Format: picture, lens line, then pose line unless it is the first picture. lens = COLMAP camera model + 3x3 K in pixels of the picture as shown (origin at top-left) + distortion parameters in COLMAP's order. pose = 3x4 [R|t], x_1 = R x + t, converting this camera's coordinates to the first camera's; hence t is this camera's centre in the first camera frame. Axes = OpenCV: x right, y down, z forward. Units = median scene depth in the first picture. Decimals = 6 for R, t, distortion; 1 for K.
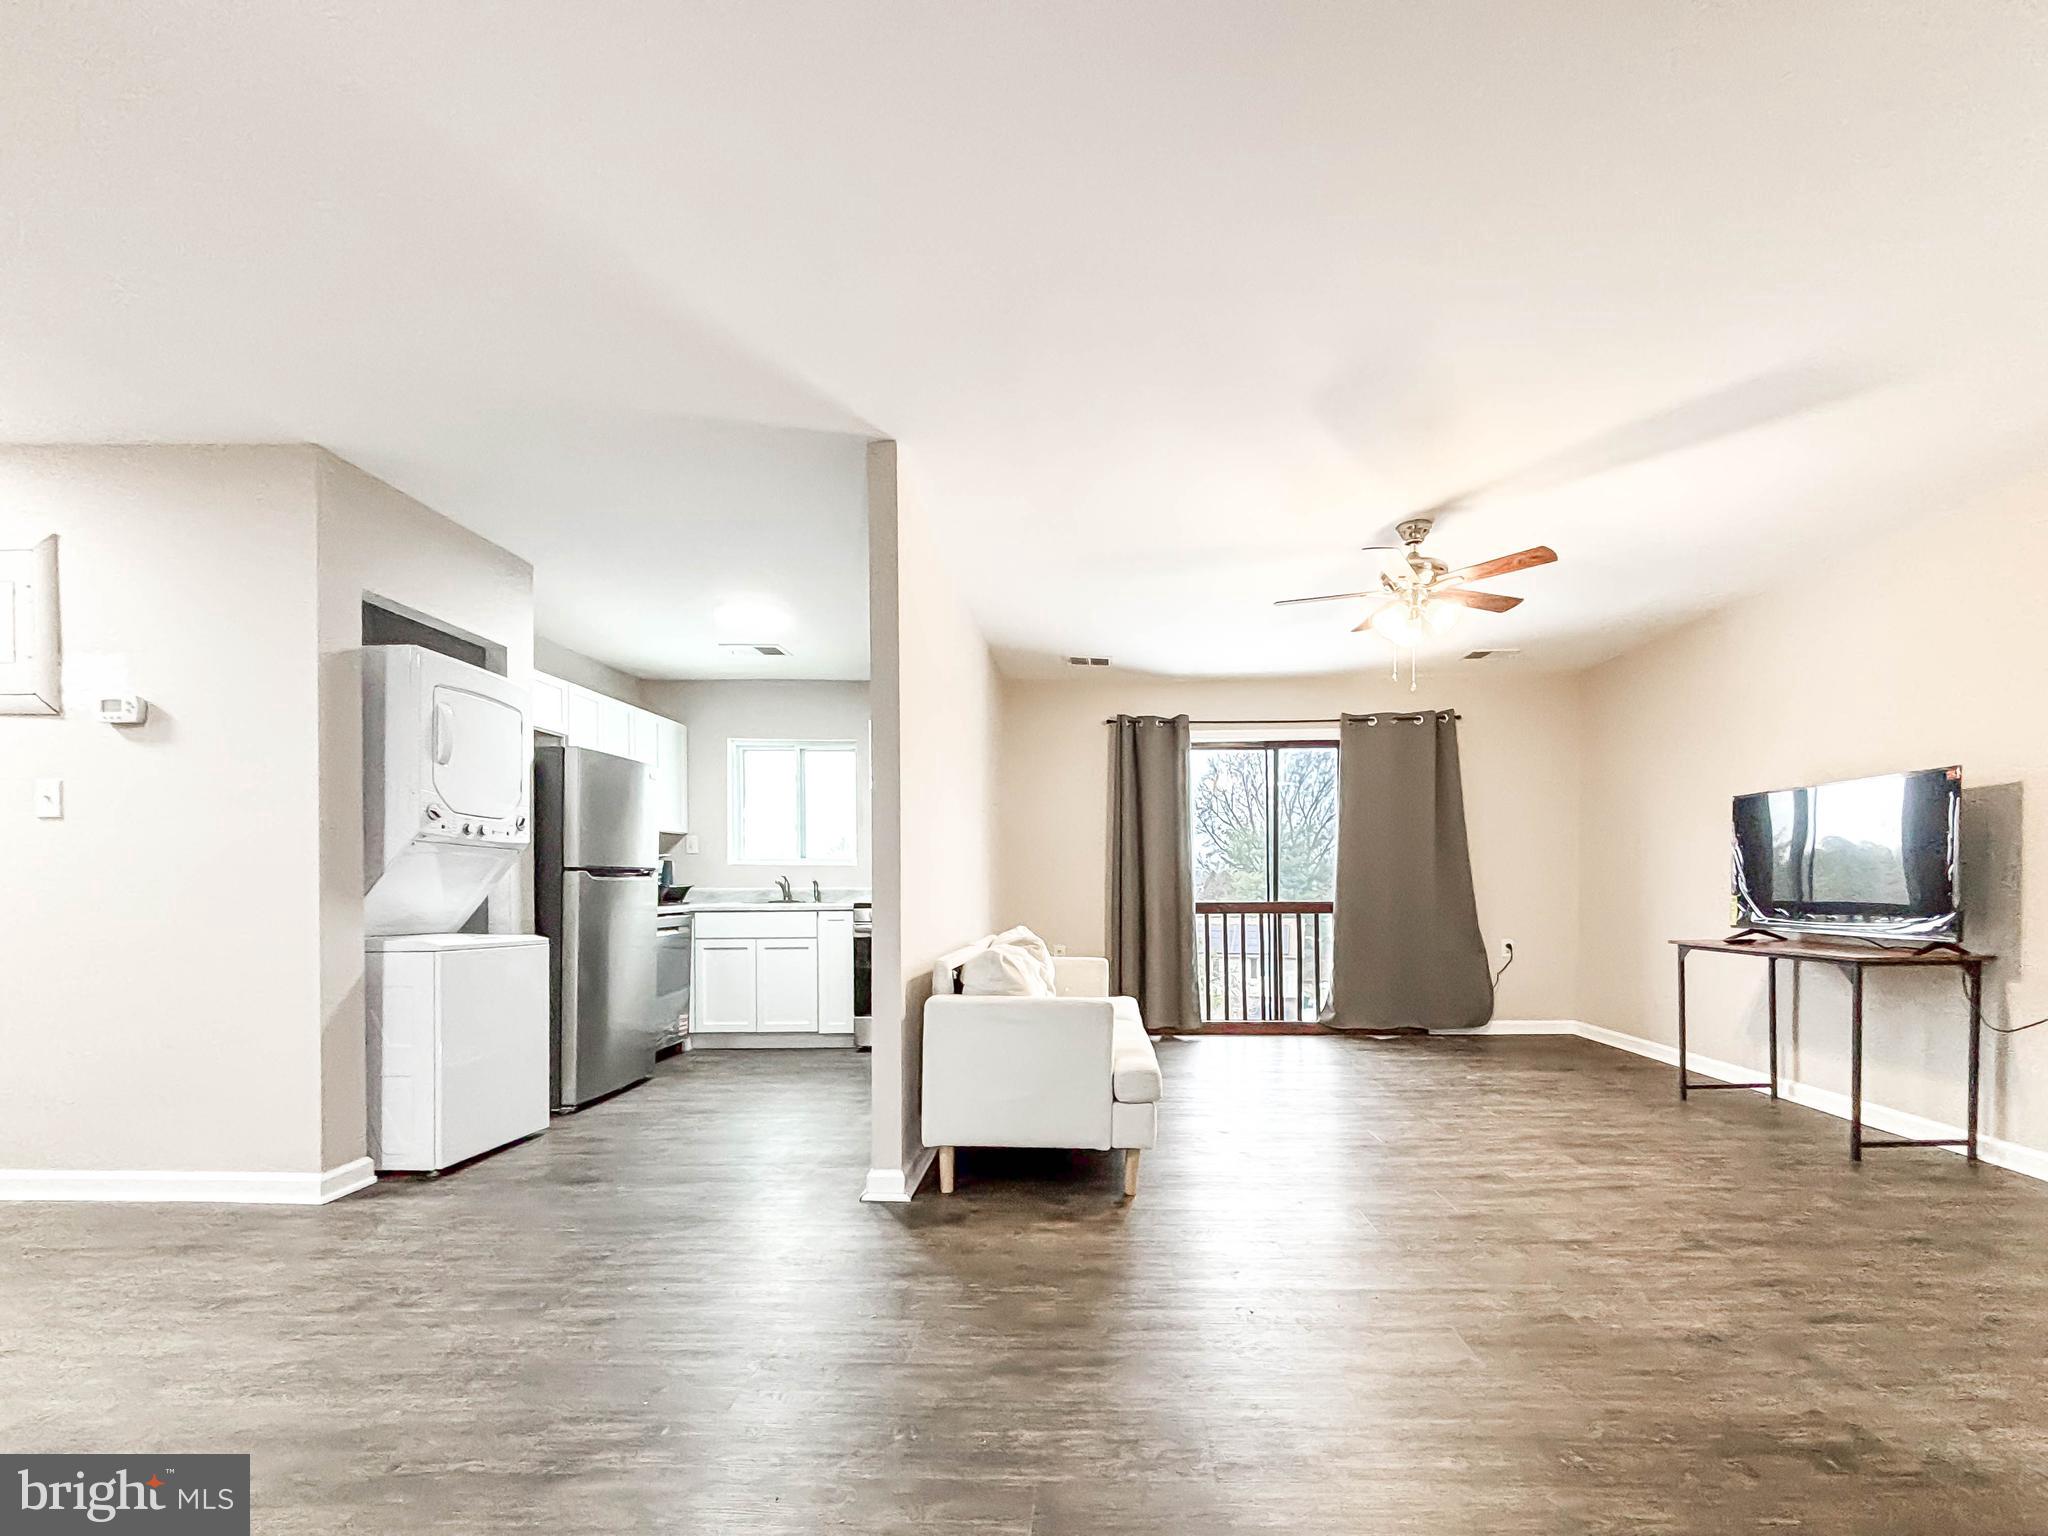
lens RADIAL K [[849.1, 0, 1077.0], [0, 849.1, 891.8], [0, 0, 1]] dist [-0.000255, -0.000546]
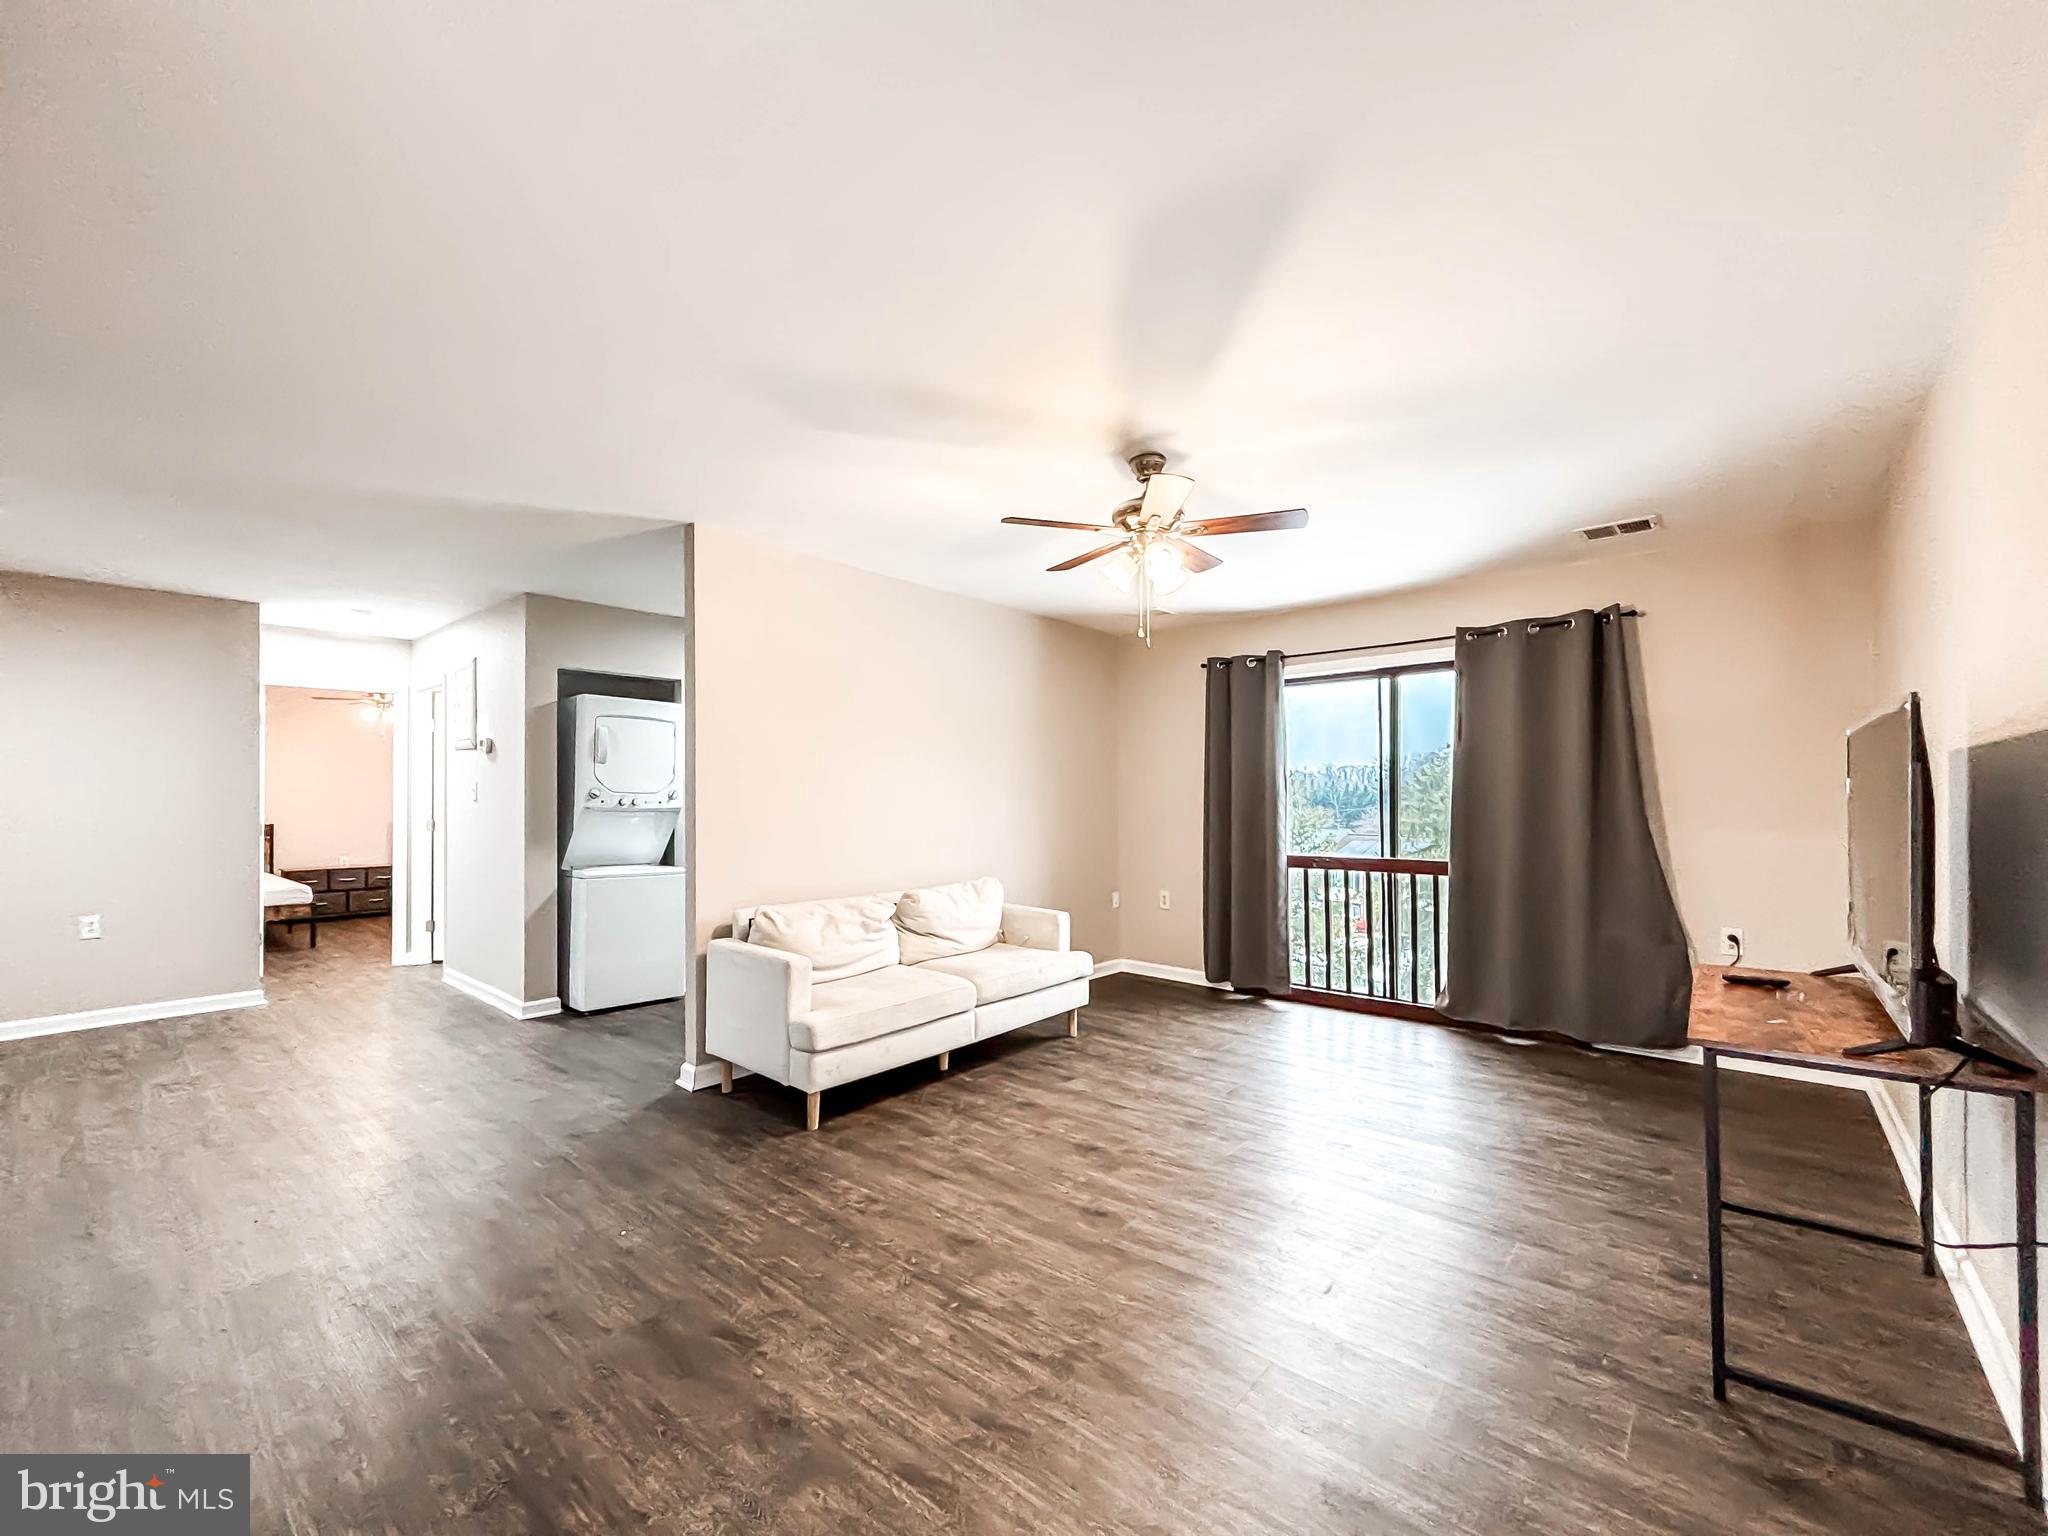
lens RADIAL K [[849.1, 0, 1038.3], [0, 849.1, 796.3], [0, 0, 1]] dist [-0.000255, -0.000546]
pose [[0.786703, -0.000648, -0.617332, 0.493806], [-0.005024, 0.999960, -0.007452, -0.042670], [0.617312, 0.008964, 0.786668, 0.123538]]
